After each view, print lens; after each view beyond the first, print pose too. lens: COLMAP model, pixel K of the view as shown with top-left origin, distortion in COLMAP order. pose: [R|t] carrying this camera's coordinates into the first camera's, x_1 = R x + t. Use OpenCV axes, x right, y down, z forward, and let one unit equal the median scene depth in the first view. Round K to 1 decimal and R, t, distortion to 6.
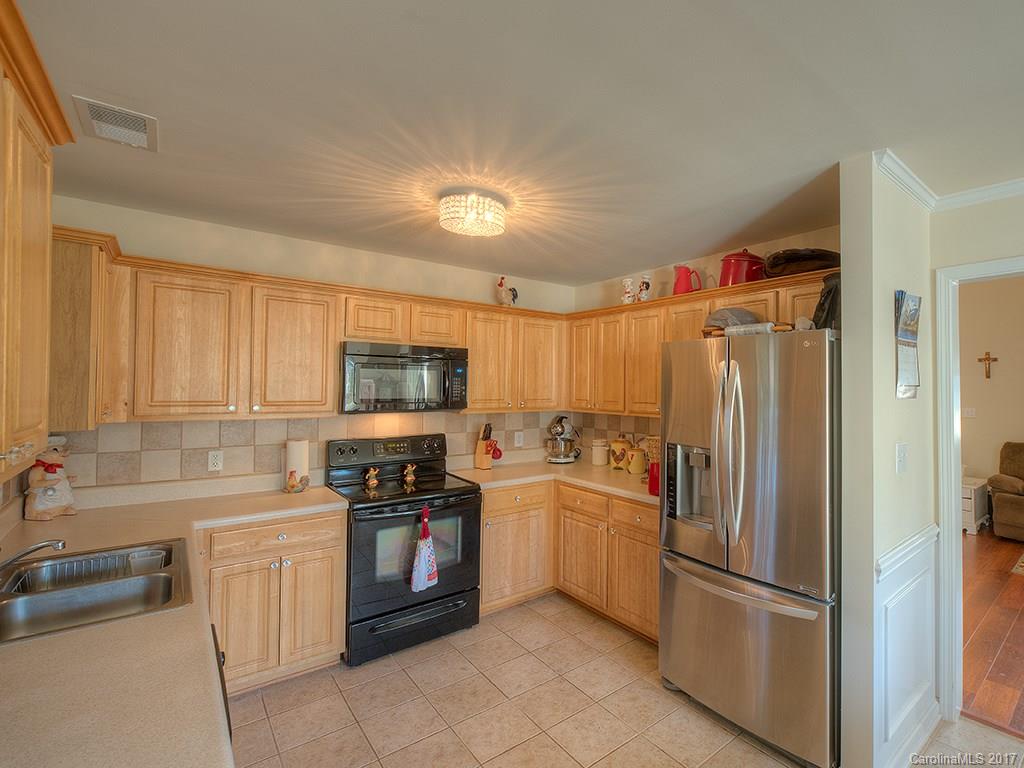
lens RADIAL K [[467.2, 0, 512.0], [0, 467.2, 384.0], [0, 0, 1]] dist [-0.000899, -0.000071]
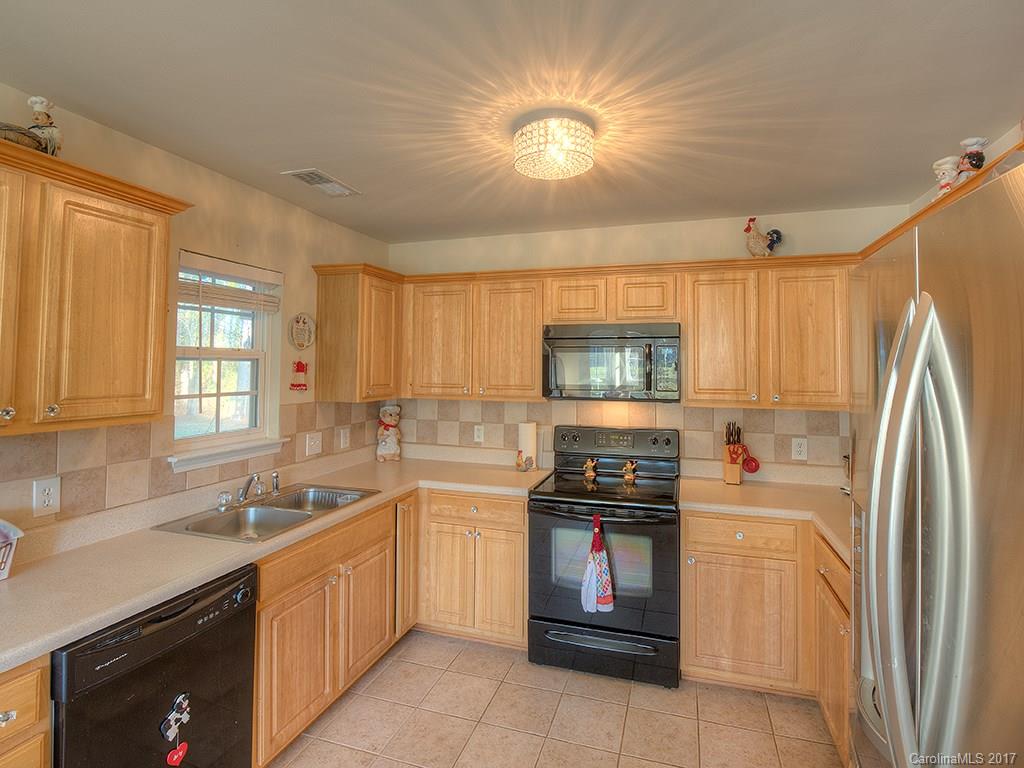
lens RADIAL K [[446.0, 0, 512.1], [0, 446.0, 365.0], [0, 0, 1]] dist [-0.001184, -0.000183]
pose [[0.649737, -0.012867, -0.760050, 0.296420], [0.004170, 0.999902, -0.013363, 0.003406], [0.760148, 0.005513, 0.649727, 0.322054]]
